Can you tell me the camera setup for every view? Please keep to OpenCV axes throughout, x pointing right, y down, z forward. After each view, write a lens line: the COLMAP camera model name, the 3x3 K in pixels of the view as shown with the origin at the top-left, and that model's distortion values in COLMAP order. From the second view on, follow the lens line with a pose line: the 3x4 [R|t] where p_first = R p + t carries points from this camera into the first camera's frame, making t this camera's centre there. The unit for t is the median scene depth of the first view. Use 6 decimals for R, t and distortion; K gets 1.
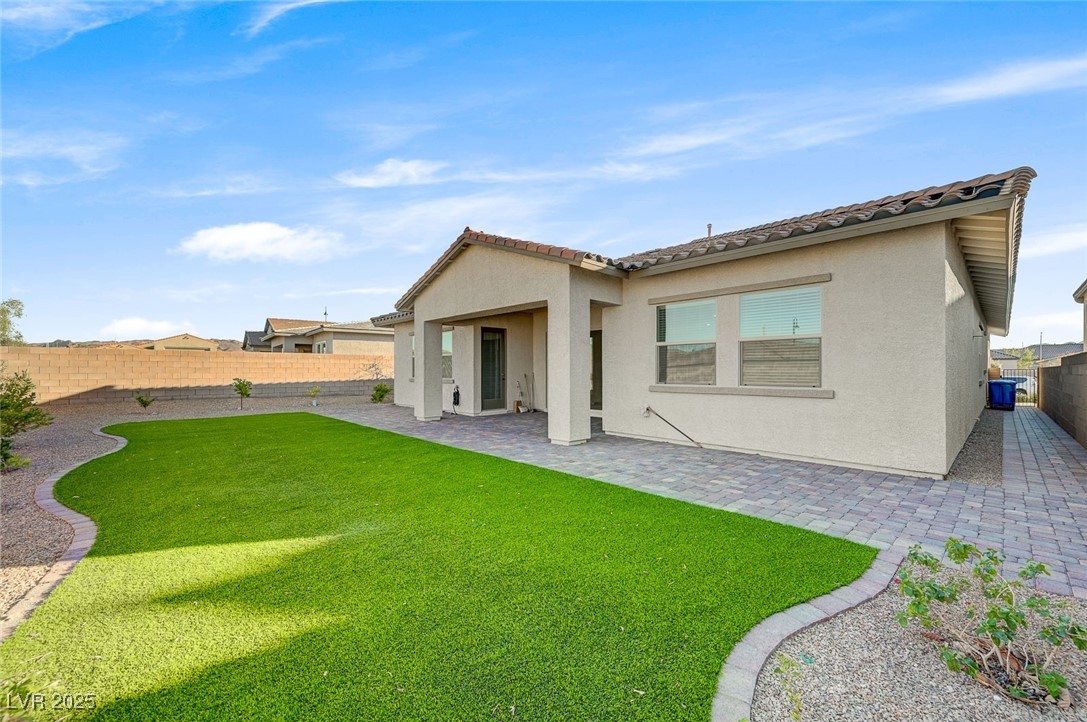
lens RADIAL K [[431.7, 0, 550.7], [0, 431.7, 371.3], [0, 0, 1]] dist [-0.000253, 0.000014]
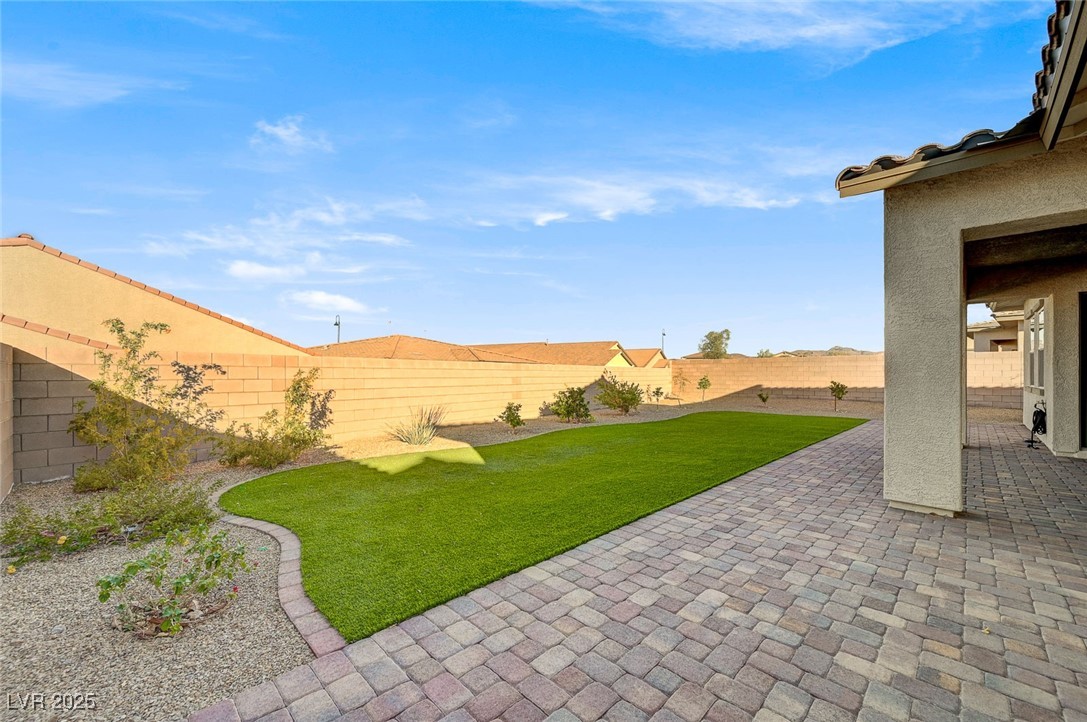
lens RADIAL K [[431.7, 0, 550.7], [0, 431.7, 371.3], [0, 0, 1]] dist [-0.000253, 0.000014]
pose [[0.038775, -0.005533, -0.999233, 0.571858], [-0.000607, 0.999984, -0.005561, -0.003858], [0.999248, 0.000823, 0.038771, 0.507362]]
